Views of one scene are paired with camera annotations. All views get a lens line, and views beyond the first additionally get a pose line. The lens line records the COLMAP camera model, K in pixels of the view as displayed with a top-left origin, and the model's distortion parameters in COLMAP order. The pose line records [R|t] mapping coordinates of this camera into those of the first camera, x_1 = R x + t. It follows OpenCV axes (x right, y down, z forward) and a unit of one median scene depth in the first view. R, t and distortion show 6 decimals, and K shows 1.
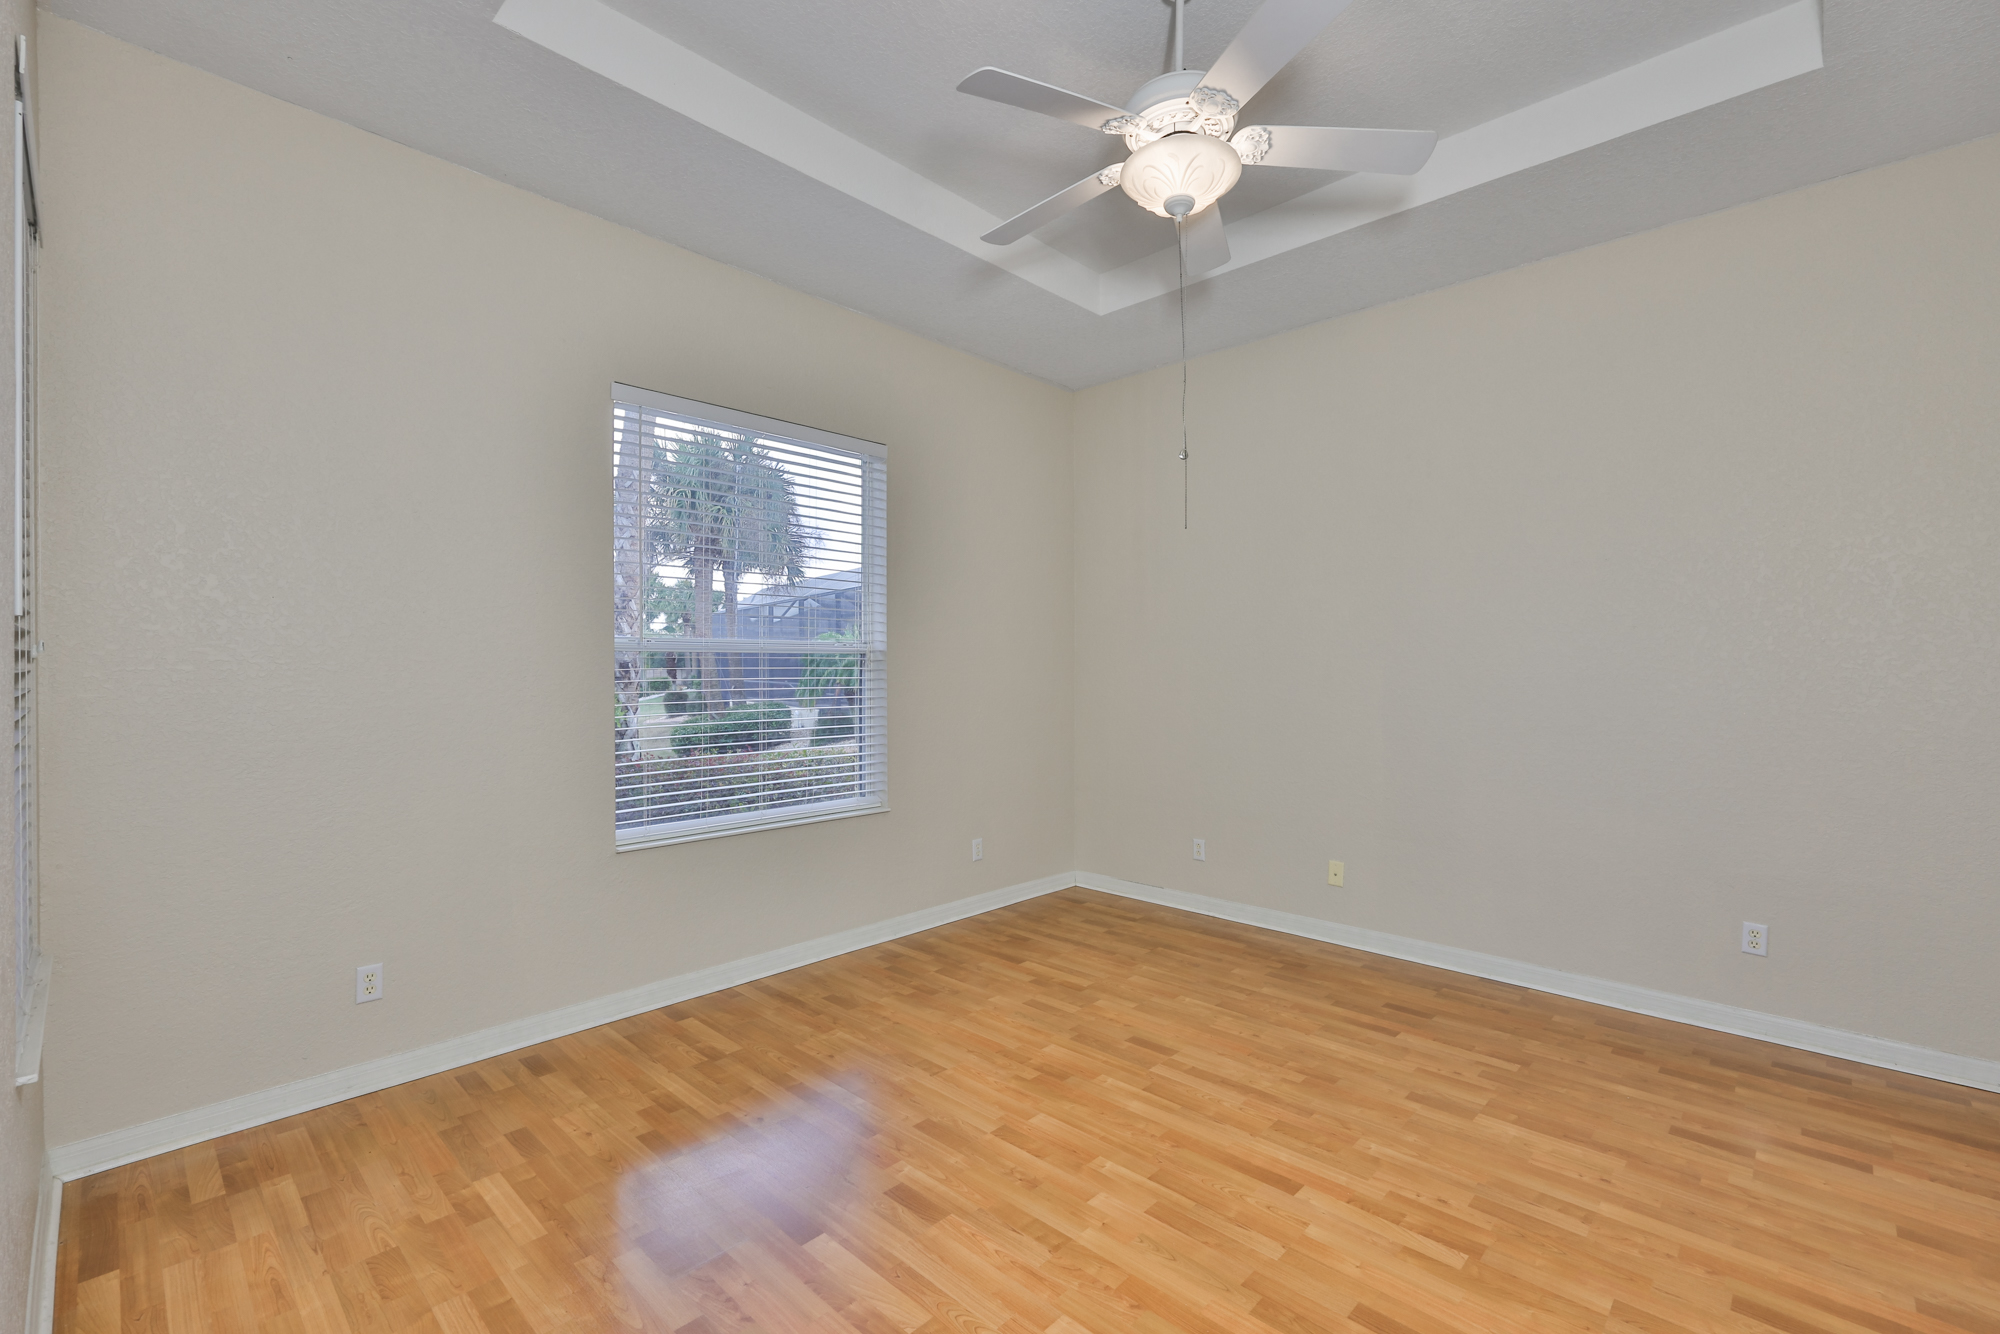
lens RADIAL K [[858.9, 0, 1002.9], [0, 858.9, 665.7], [0, 0, 1]] dist [-0.002405, 0.000062]
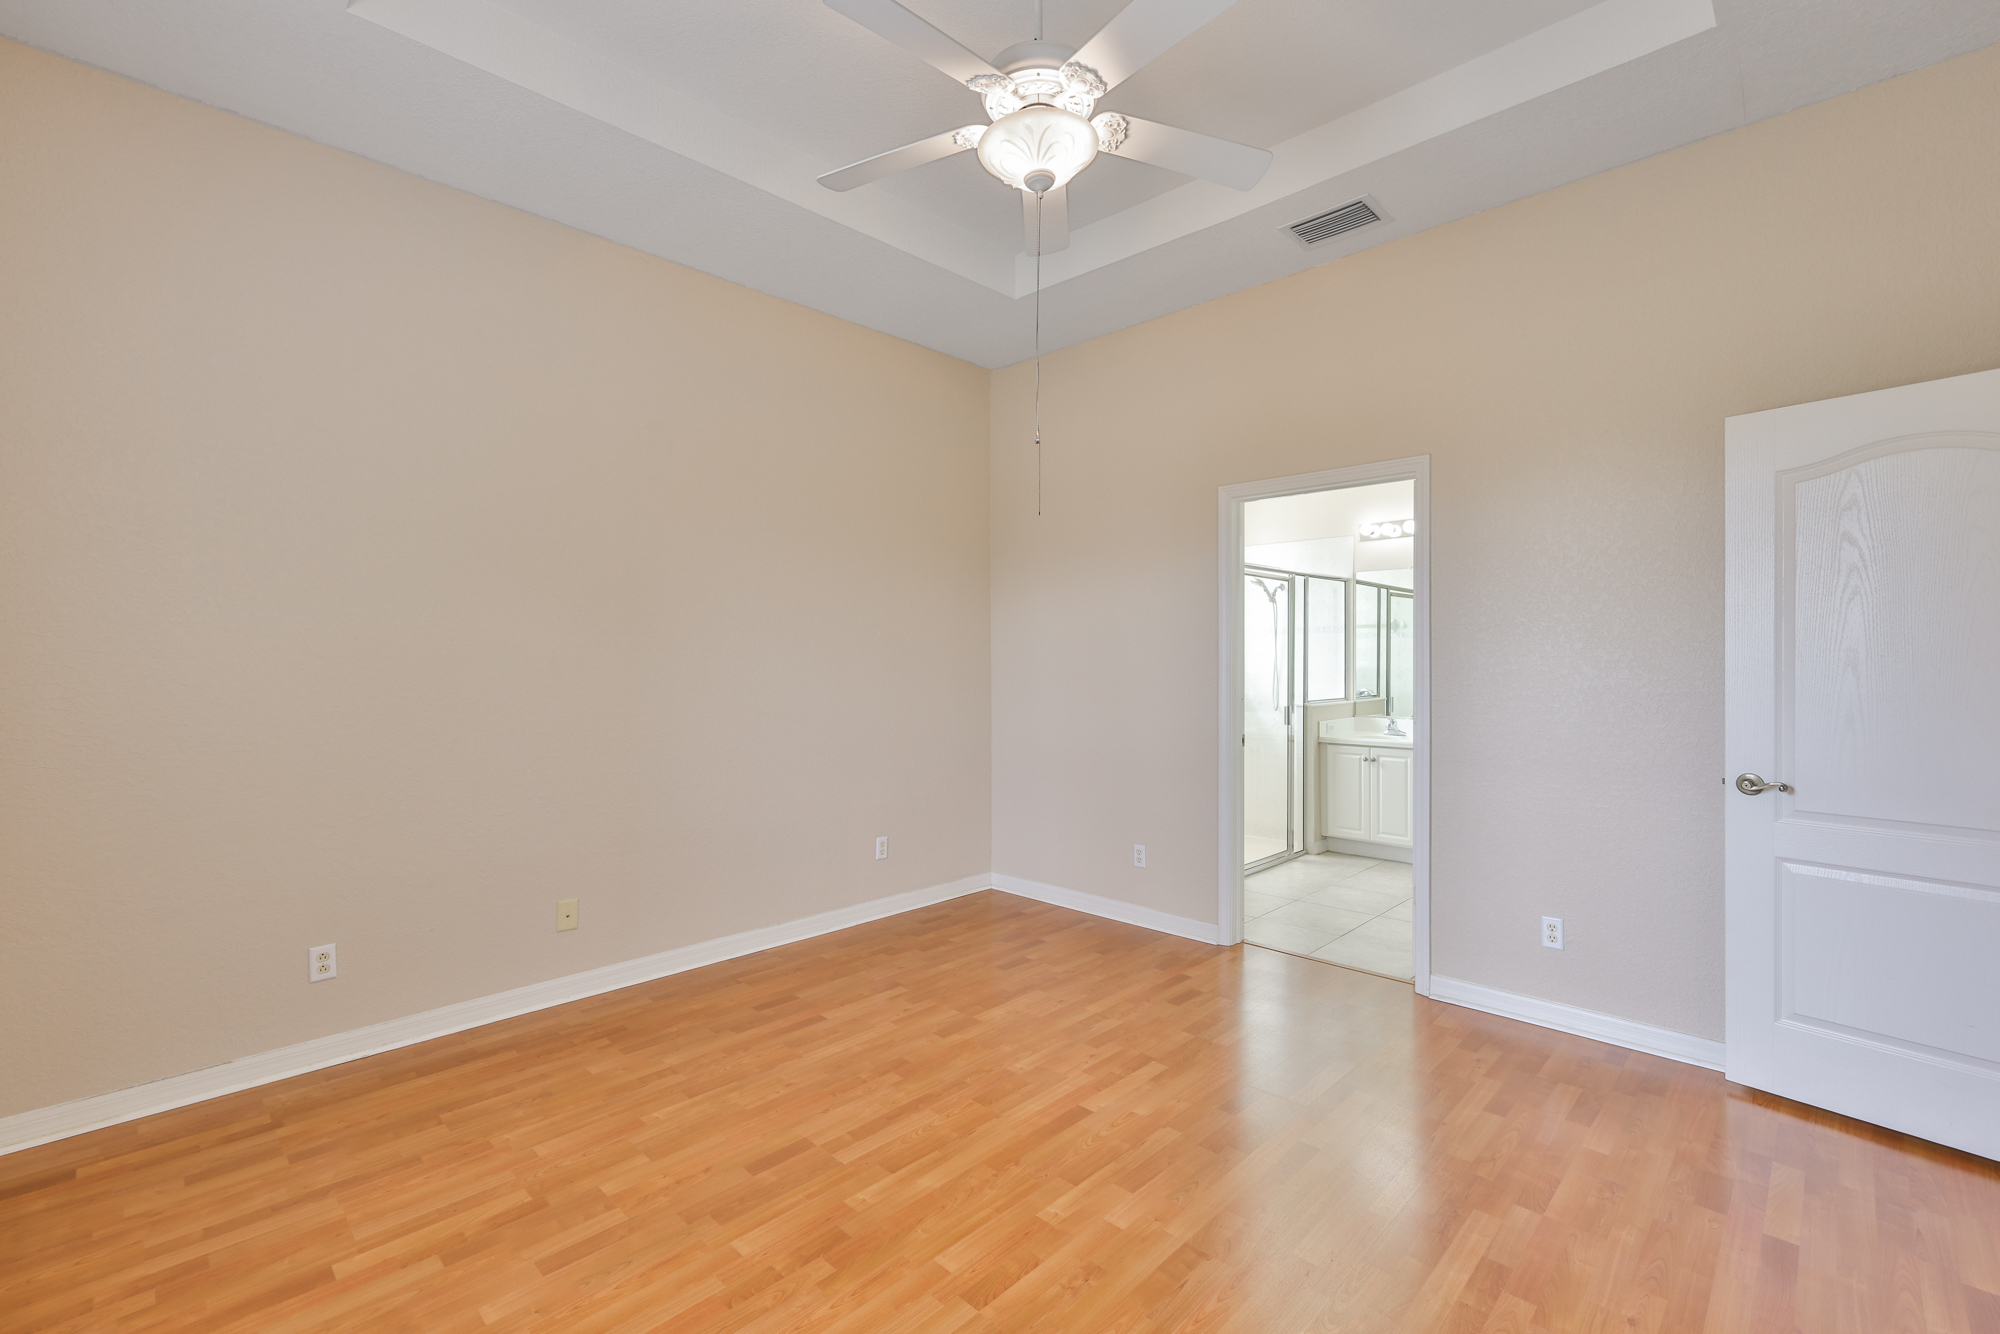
lens RADIAL K [[858.9, 0, 1002.3], [0, 858.9, 671.3], [0, 0, 1]] dist [-0.002405, 0.000062]
pose [[0.007264, -0.012509, 0.999895, -0.629770], [0.002367, 0.999919, 0.012492, -0.006955], [-0.999971, 0.002276, 0.007293, 0.832055]]
